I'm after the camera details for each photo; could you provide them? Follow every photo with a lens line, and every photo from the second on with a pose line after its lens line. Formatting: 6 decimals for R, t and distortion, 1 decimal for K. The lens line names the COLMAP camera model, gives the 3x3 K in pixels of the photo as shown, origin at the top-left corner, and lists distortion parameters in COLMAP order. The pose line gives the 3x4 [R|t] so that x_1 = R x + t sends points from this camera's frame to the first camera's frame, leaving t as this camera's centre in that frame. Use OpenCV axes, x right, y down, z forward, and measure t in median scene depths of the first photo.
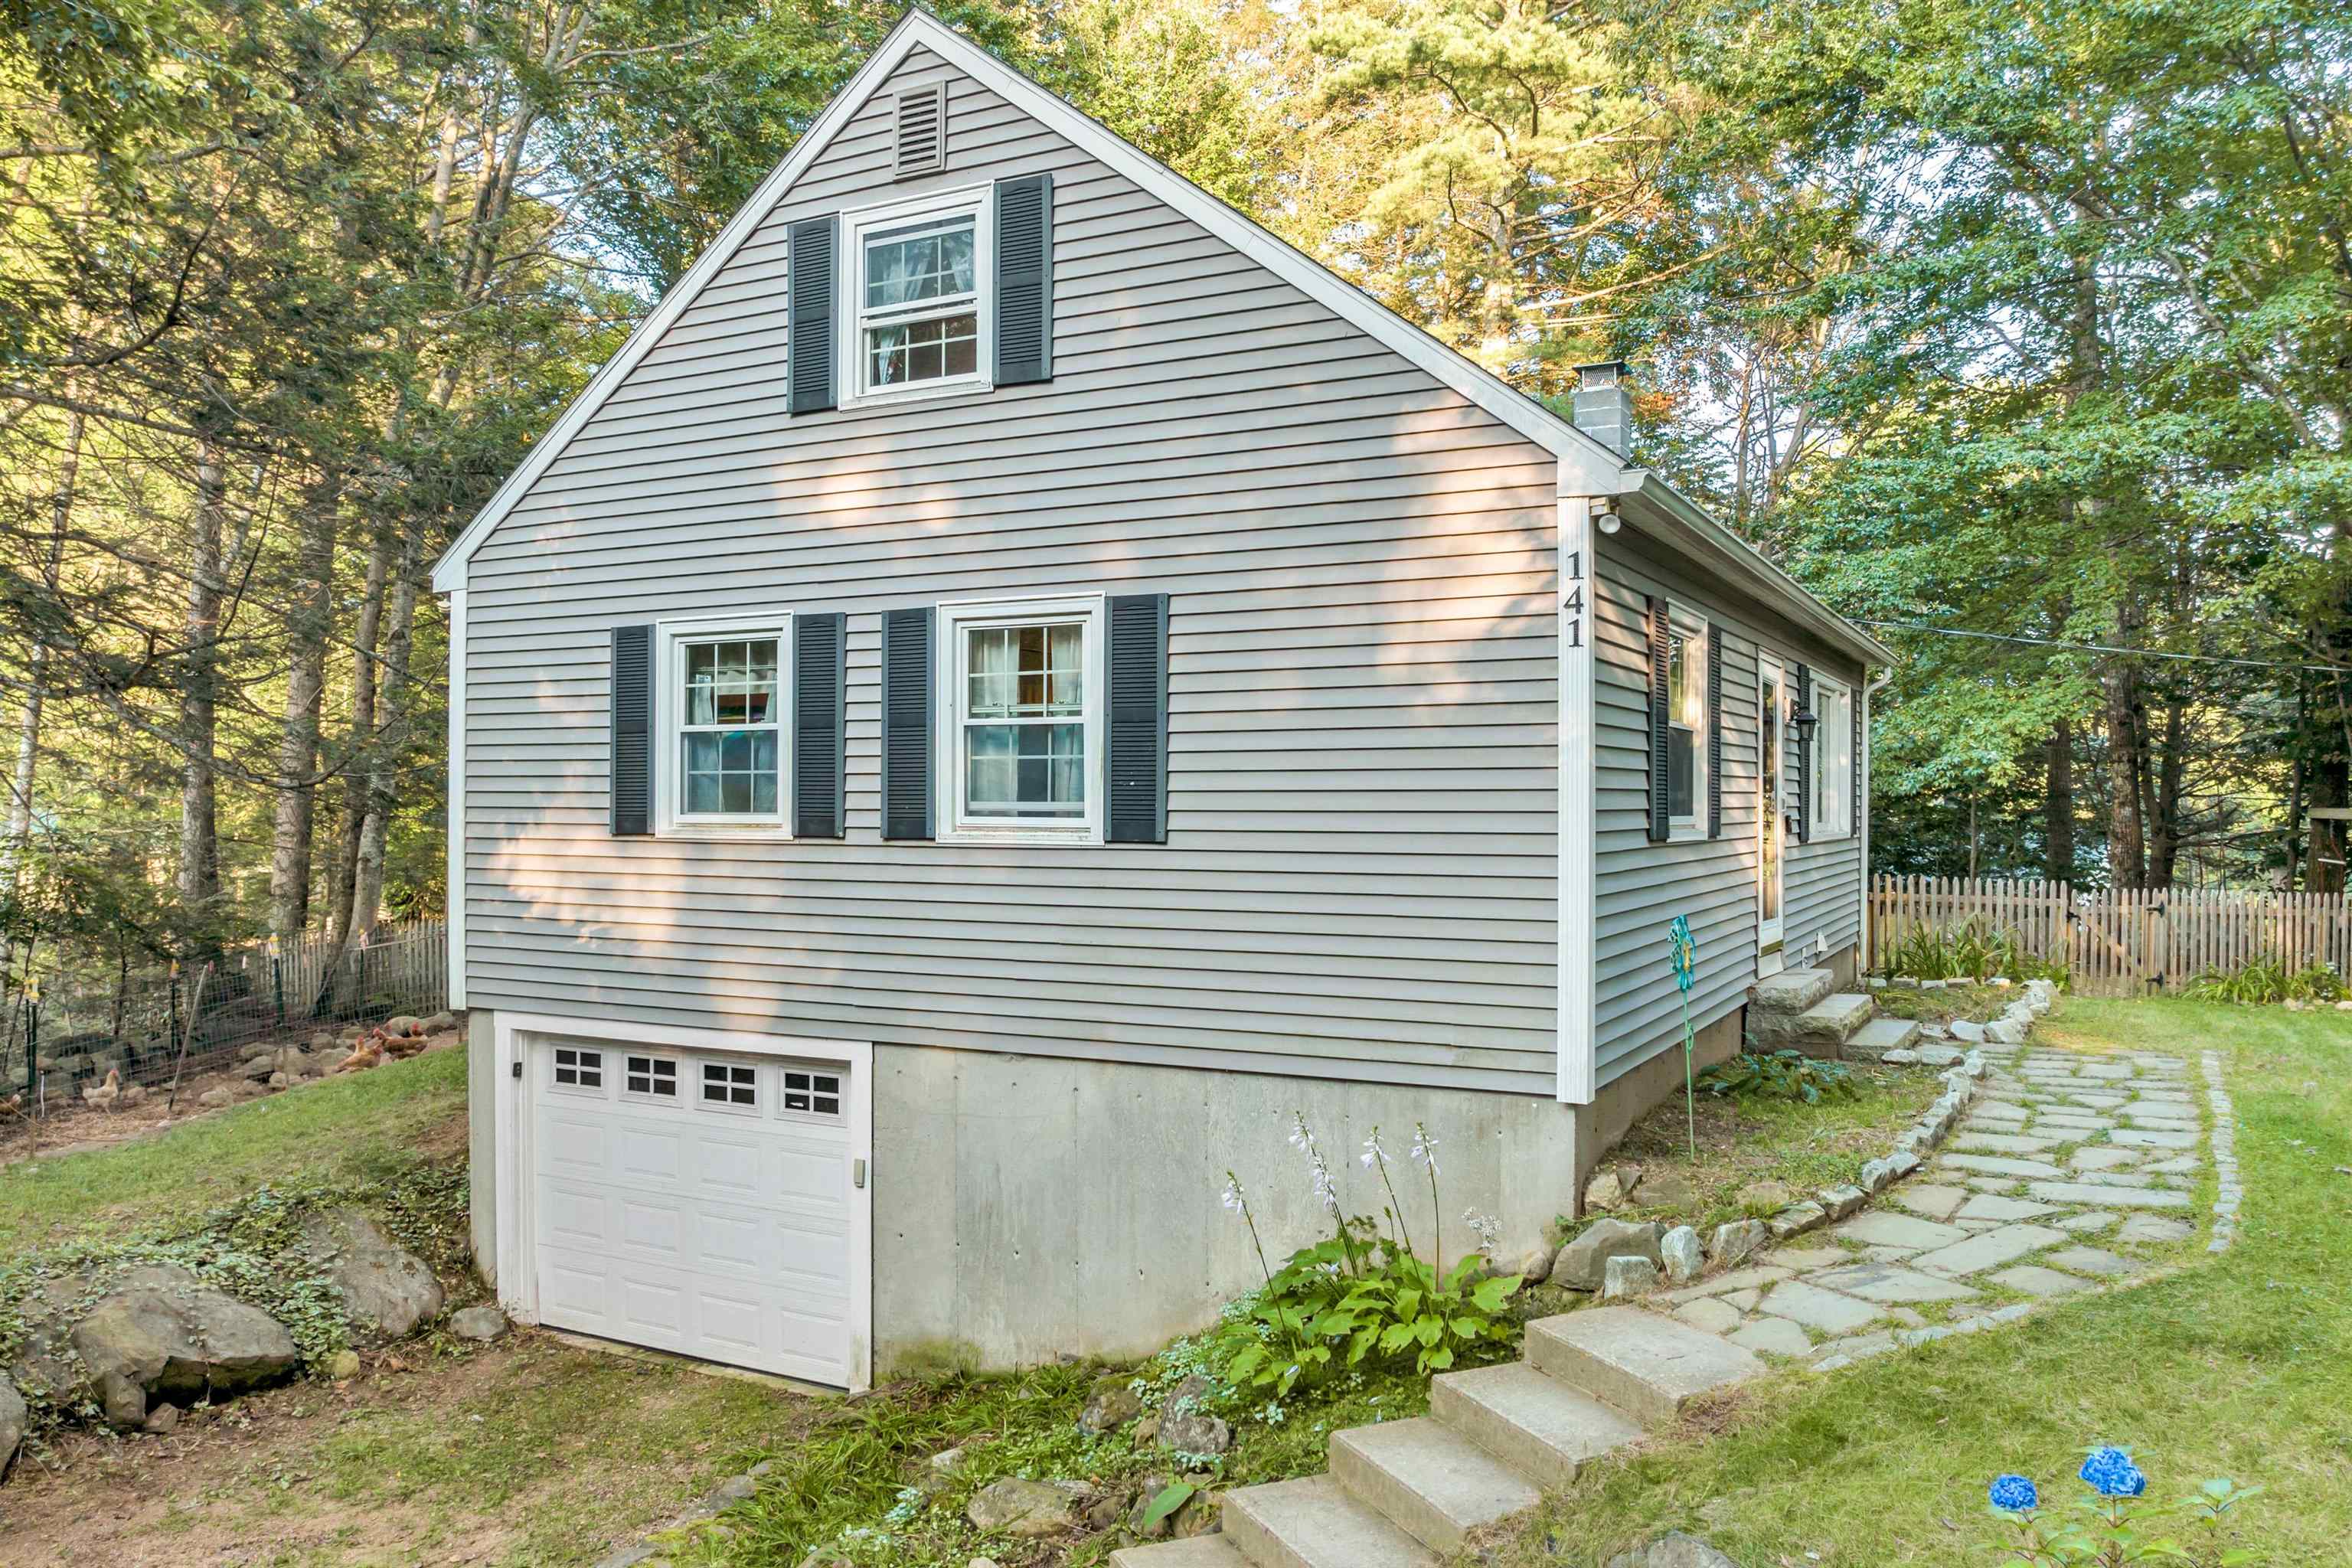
lens RADIAL K [[1674.3, 0, 1176.0], [0, 1674.3, 784.0], [0, 0, 1]] dist [-0.029648, -0.000925]
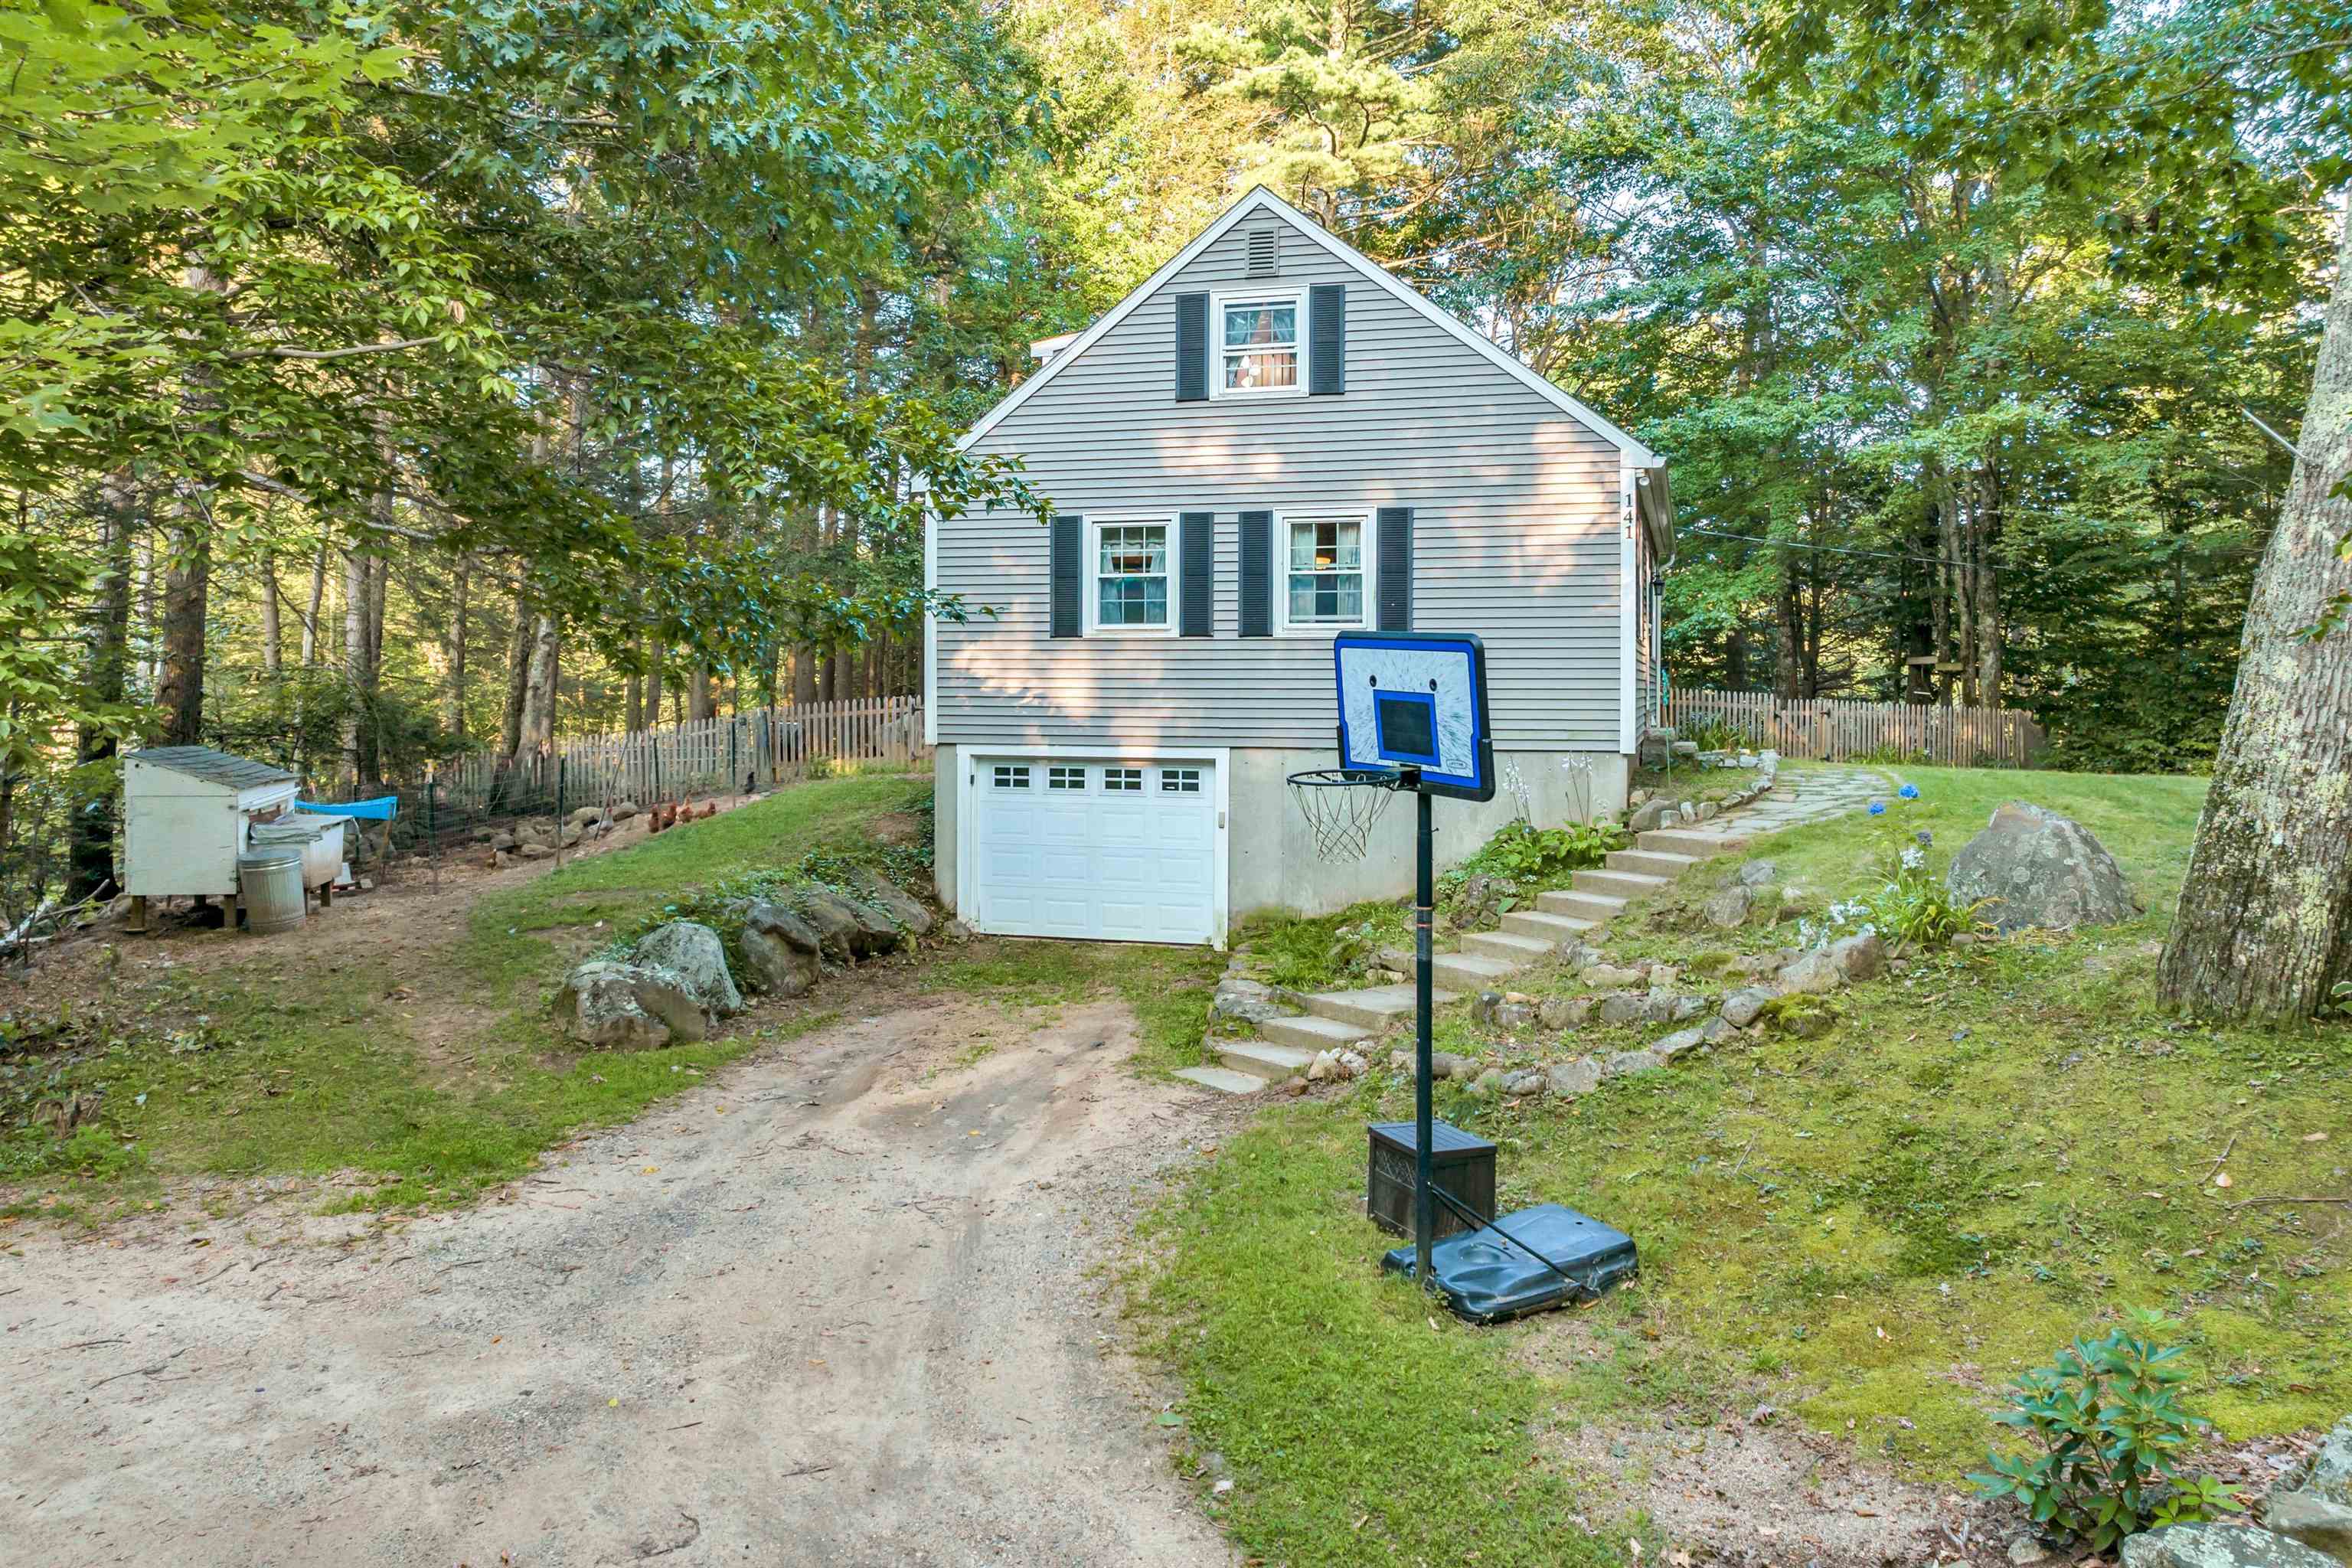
lens RADIAL K [[1696.4, 0, 1171.3], [0, 1696.4, 659.5], [0, 0, 1]] dist [-0.004459, -0.001398]
pose [[0.978523, 0.004579, 0.206089, -0.605941], [-0.003068, 0.999966, -0.007647, 0.070292], [-0.206117, 0.006851, 0.978503, -0.774747]]
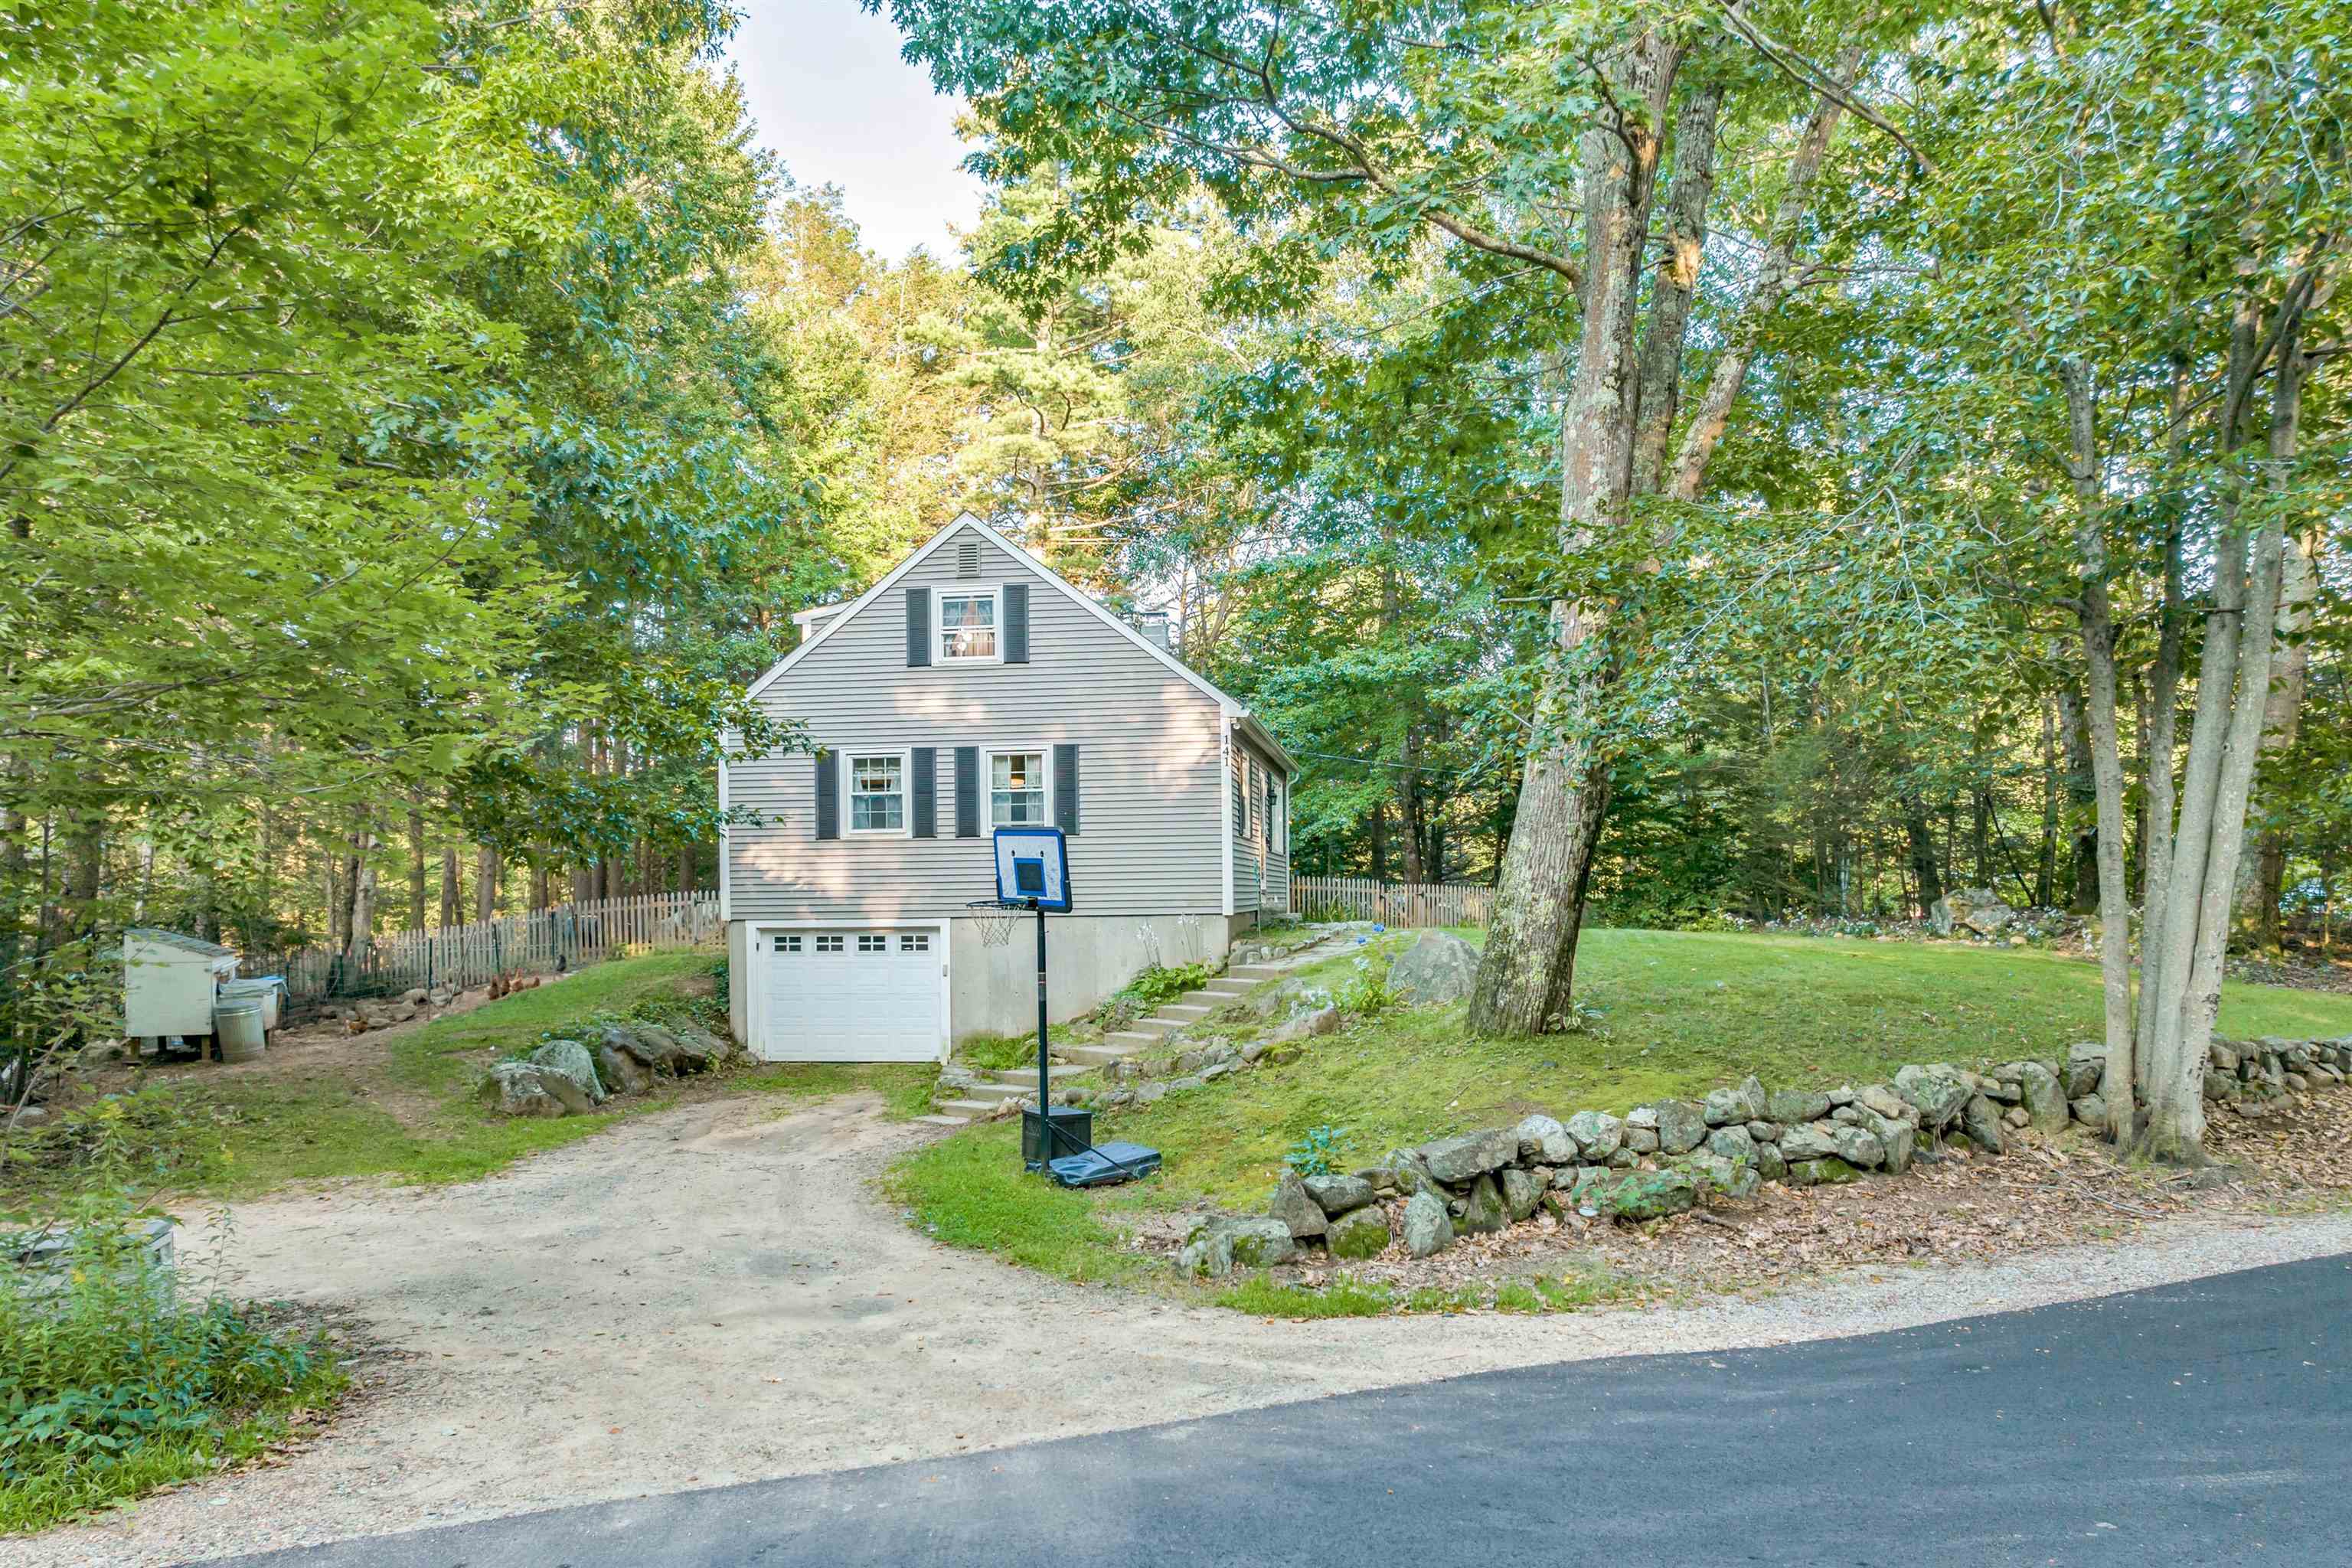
lens RADIAL K [[1677.5, 0, 1177.5], [0, 1677.5, 877.7], [0, 0, 1]] dist [-0.014516, -0.001491]
pose [[0.934048, -0.010708, 0.356988, -0.738852], [0.012275, 0.999922, -0.002124, 0.100309], [-0.356938, 0.006366, 0.934106, -1.436717]]
